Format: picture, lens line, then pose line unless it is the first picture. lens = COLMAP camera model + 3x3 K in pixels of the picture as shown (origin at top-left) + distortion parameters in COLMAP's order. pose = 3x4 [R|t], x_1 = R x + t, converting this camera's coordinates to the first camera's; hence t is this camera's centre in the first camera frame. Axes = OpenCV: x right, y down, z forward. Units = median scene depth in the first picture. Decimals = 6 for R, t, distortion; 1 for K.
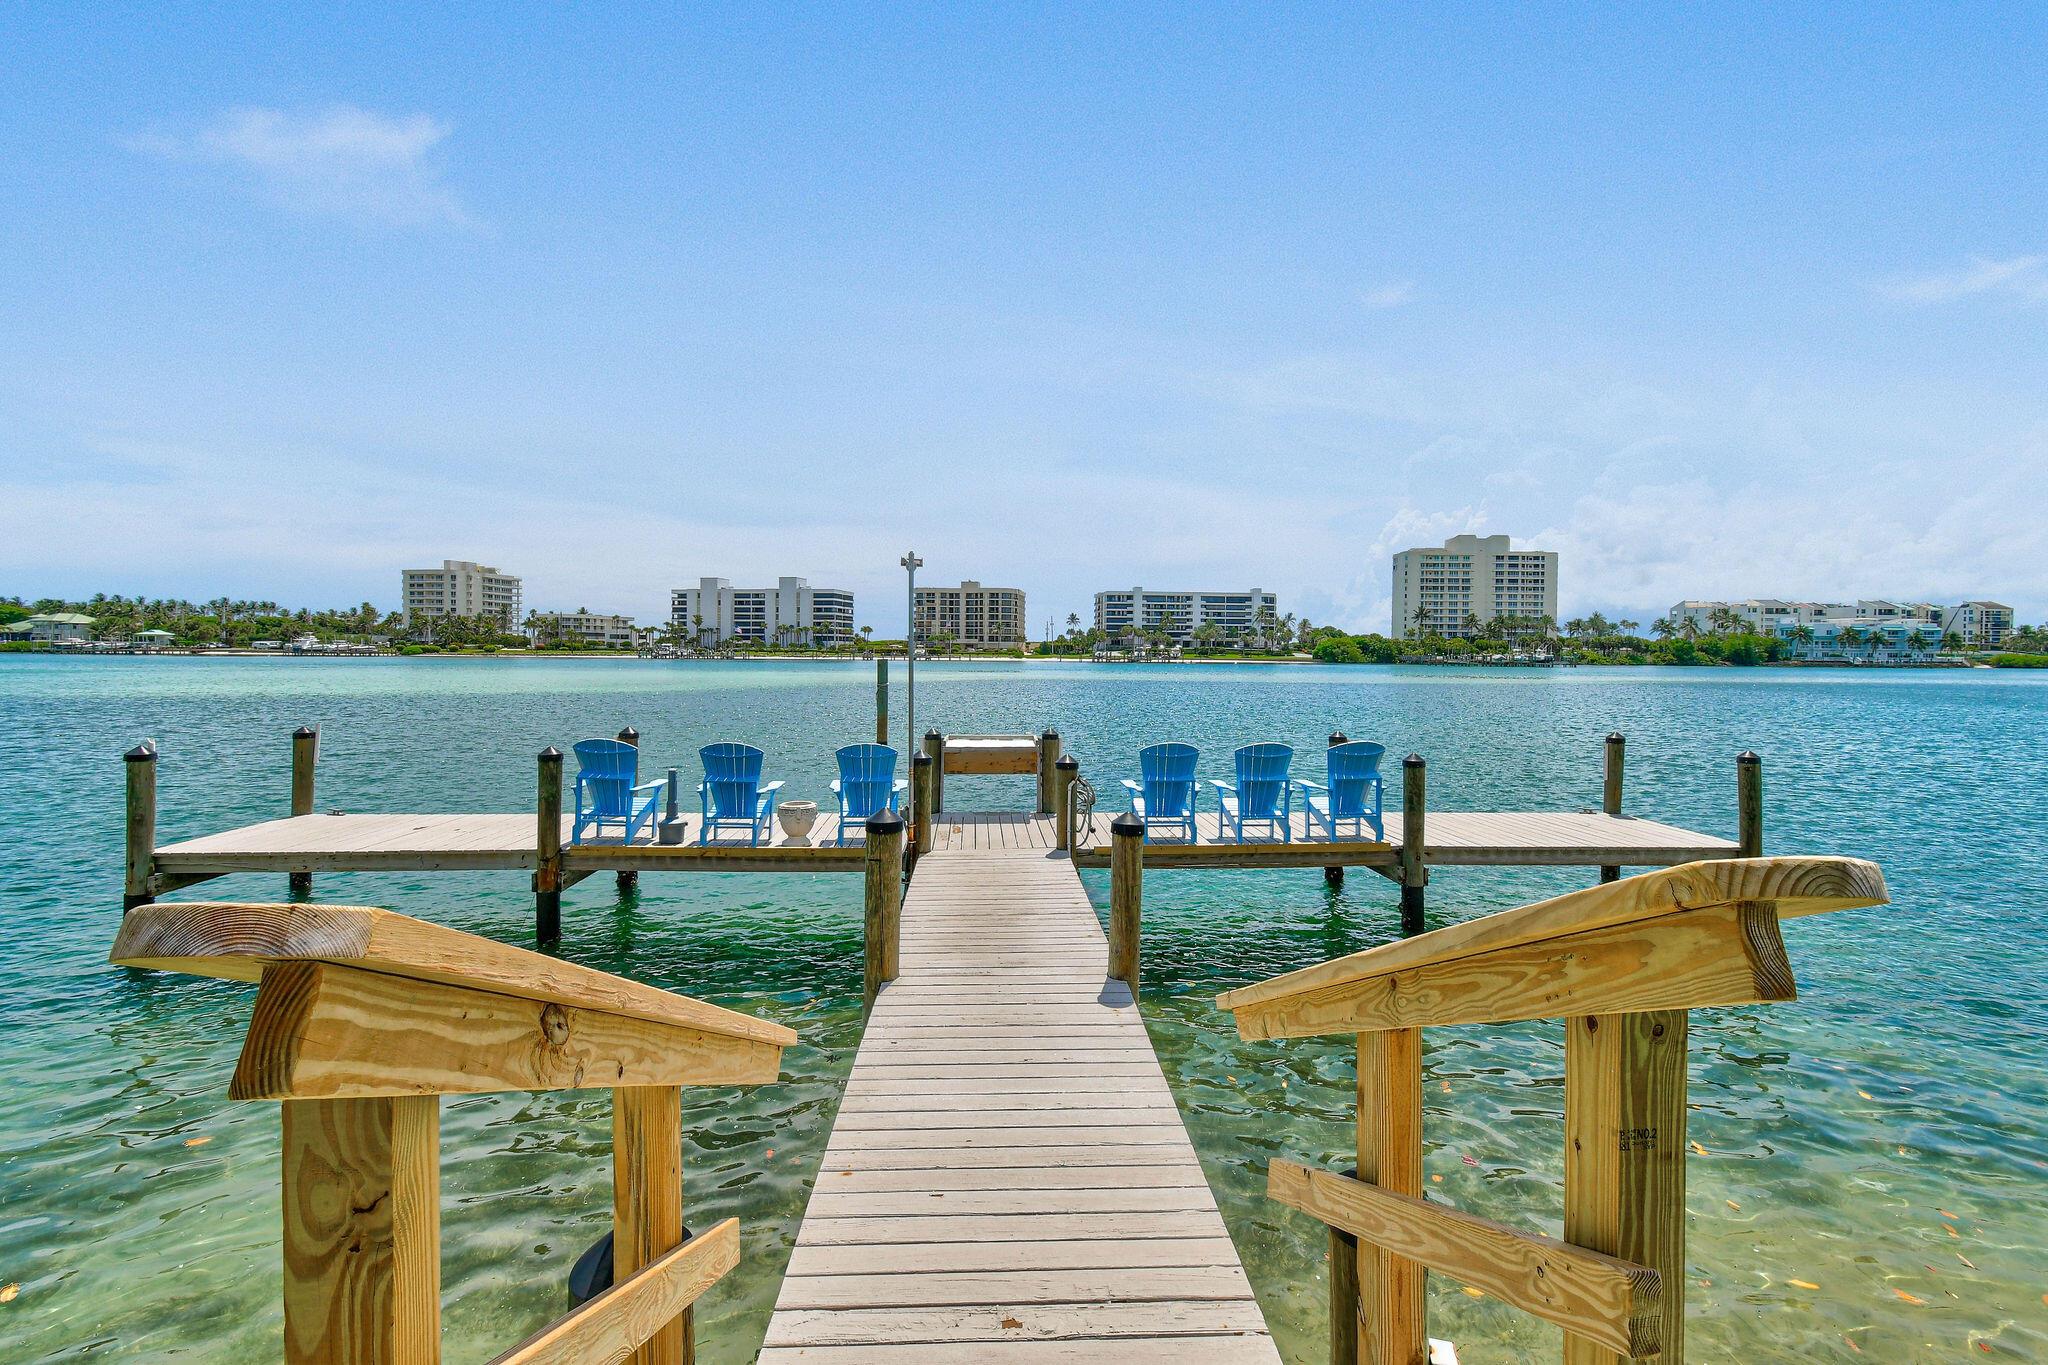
lens RADIAL K [[906.1, 0, 1027.6], [0, 906.1, 663.4], [0, 0, 1]] dist [0.021696, -0.004290]
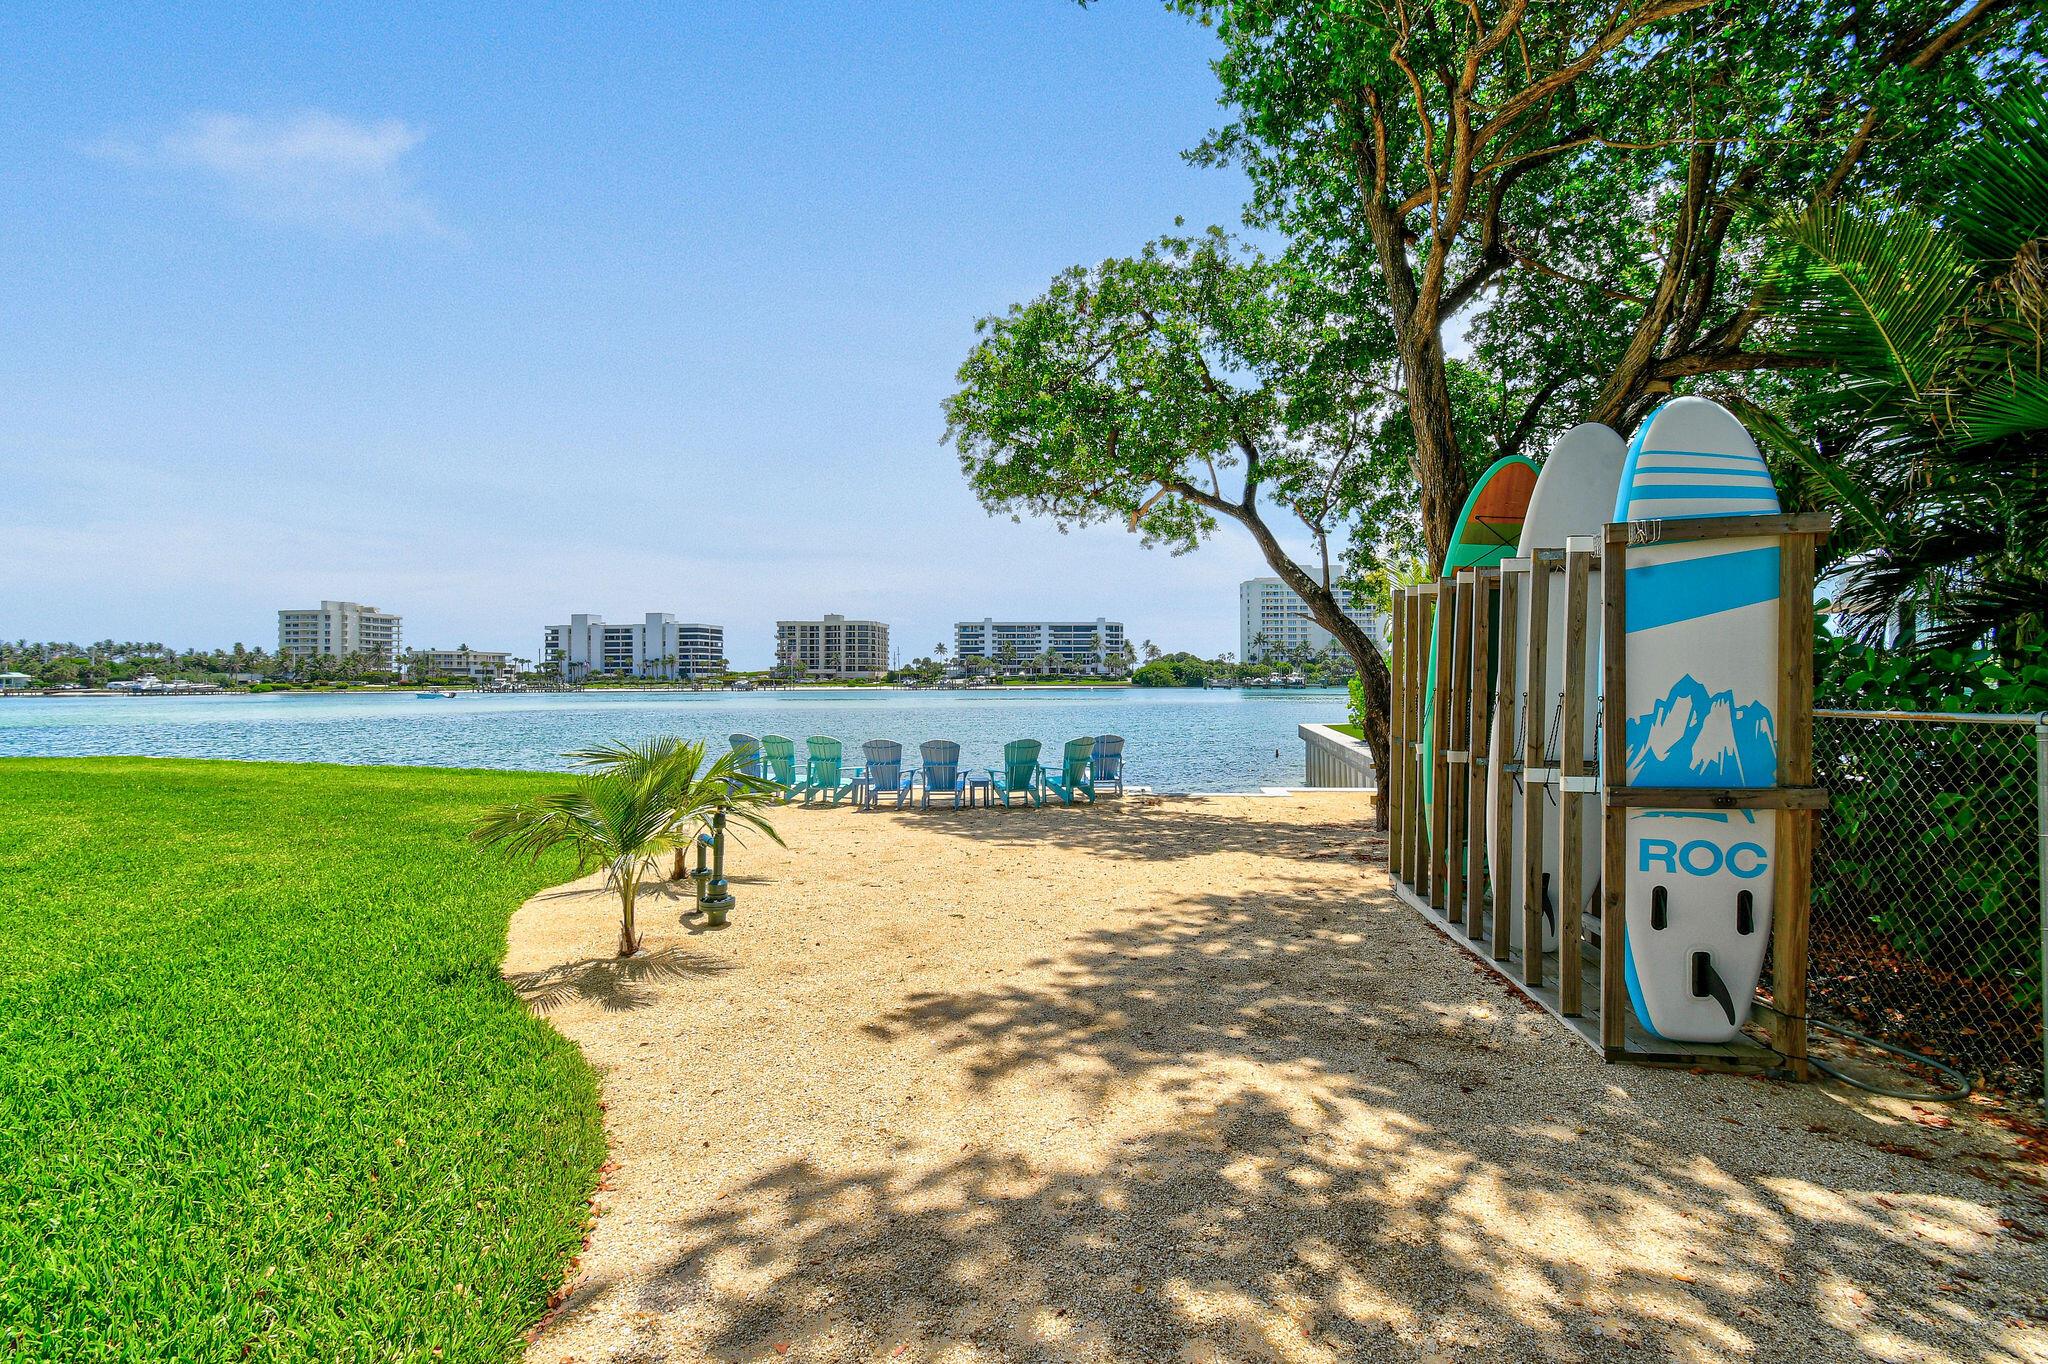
lens RADIAL K [[906.1, 0, 1042.1], [0, 906.1, 676.9], [0, 0, 1]] dist [0.021696, -0.004290]
pose [[0.999607, -0.014275, 0.024113, 0.161169], [0.014589, 0.999810, -0.012898, -0.000232], [-0.023924, 0.013245, 0.999626, -0.071557]]
